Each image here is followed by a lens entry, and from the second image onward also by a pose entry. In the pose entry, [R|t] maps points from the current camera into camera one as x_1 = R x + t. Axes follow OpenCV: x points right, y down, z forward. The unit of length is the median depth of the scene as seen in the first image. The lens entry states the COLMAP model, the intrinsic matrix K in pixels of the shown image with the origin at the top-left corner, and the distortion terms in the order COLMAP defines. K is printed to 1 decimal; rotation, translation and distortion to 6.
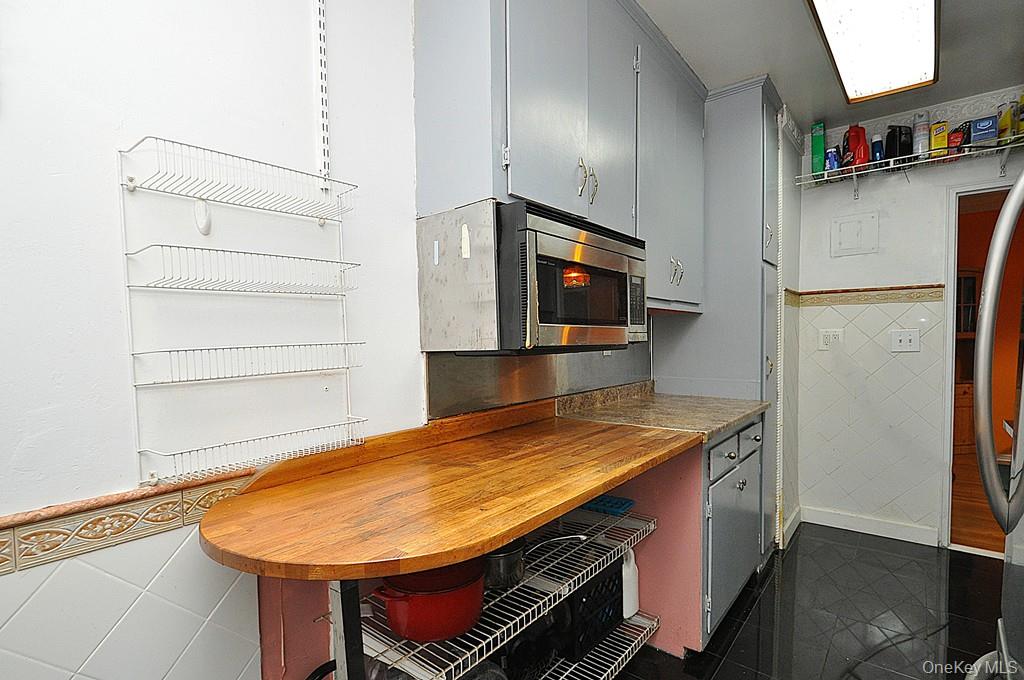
lens RADIAL K [[494.4, 0, 511.6], [0, 494.4, 358.2], [0, 0, 1]] dist [0.017500, -0.014288]
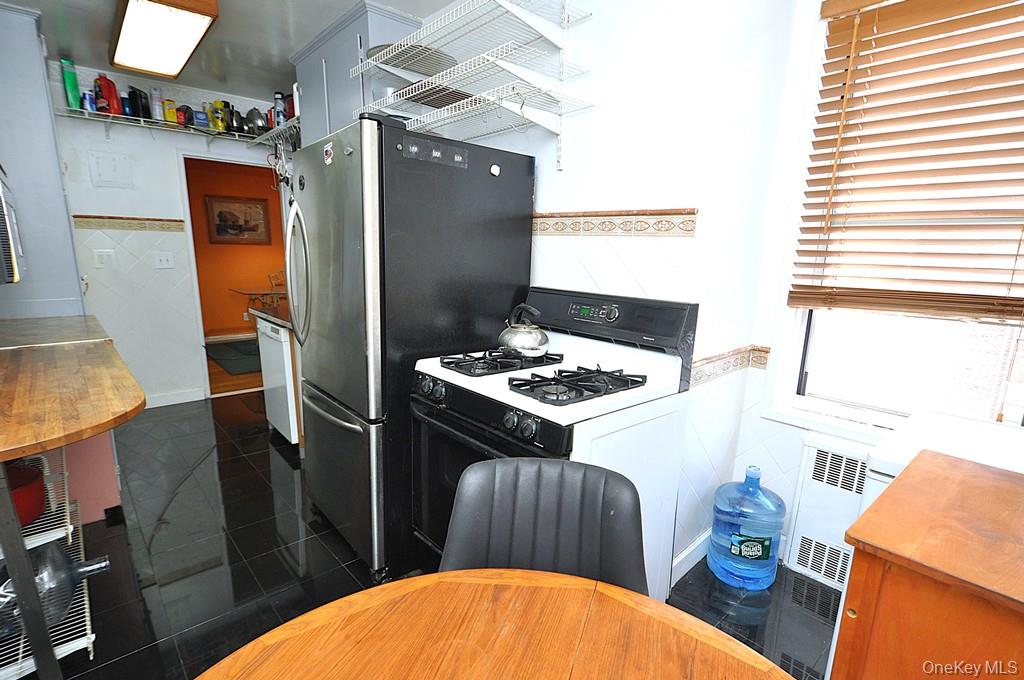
lens RADIAL K [[494.4, 0, 511.6], [0, 494.4, 358.2], [0, 0, 1]] dist [0.017500, -0.014288]
pose [[0.155059, -0.200055, 0.967437, -0.473575], [0.019389, 0.979709, 0.199485, -0.027722], [-0.987715, -0.012174, 0.155792, -0.168277]]
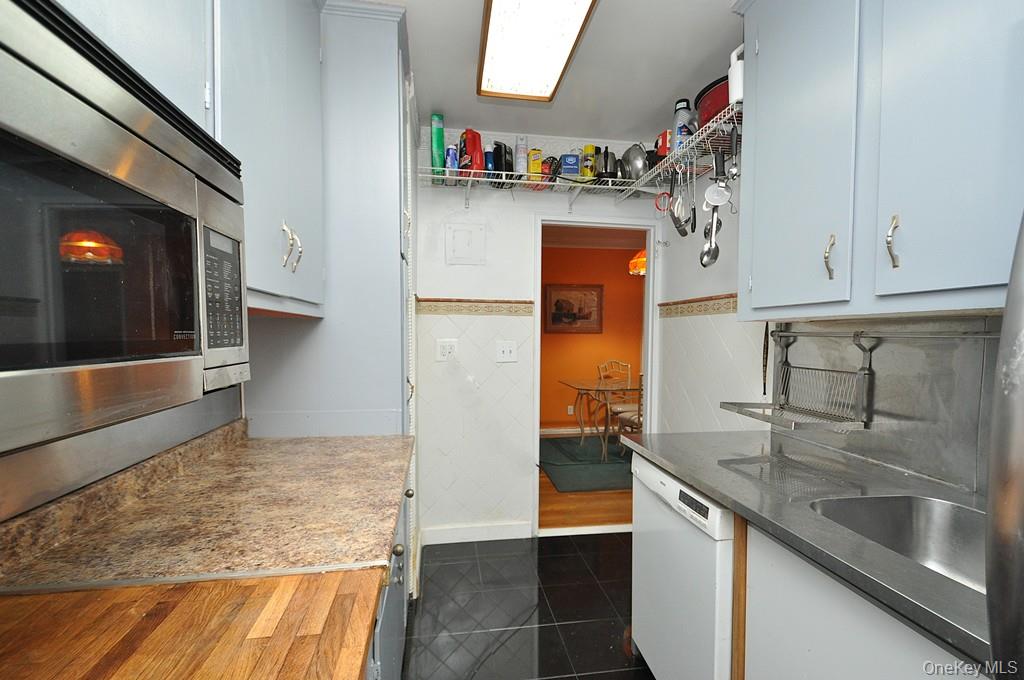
lens RADIAL K [[455.8, 0, 512.6], [0, 455.8, 354.0], [0, 0, 1]] dist [-0.001656, -0.000368]
pose [[0.667081, -0.017860, 0.744771, 0.086728], [0.018220, 0.999805, 0.007657, -0.041469], [-0.744762, 0.008462, 0.667276, 0.381340]]
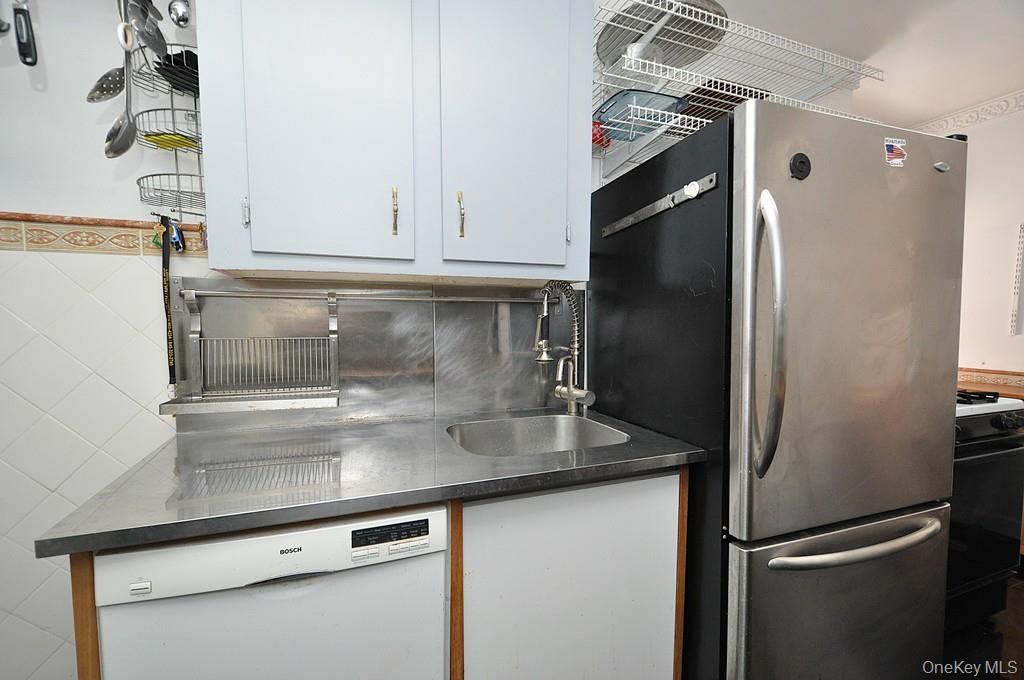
lens RADIAL K [[455.8, 0, 512.6], [0, 455.8, 354.0], [0, 0, 1]] dist [-0.001656, -0.000368]
pose [[-0.876056, -0.026668, 0.481471, 0.354463], [0.026127, 0.994378, 0.102617, -0.034754], [-0.481501, 0.102477, -0.870434, 0.815164]]
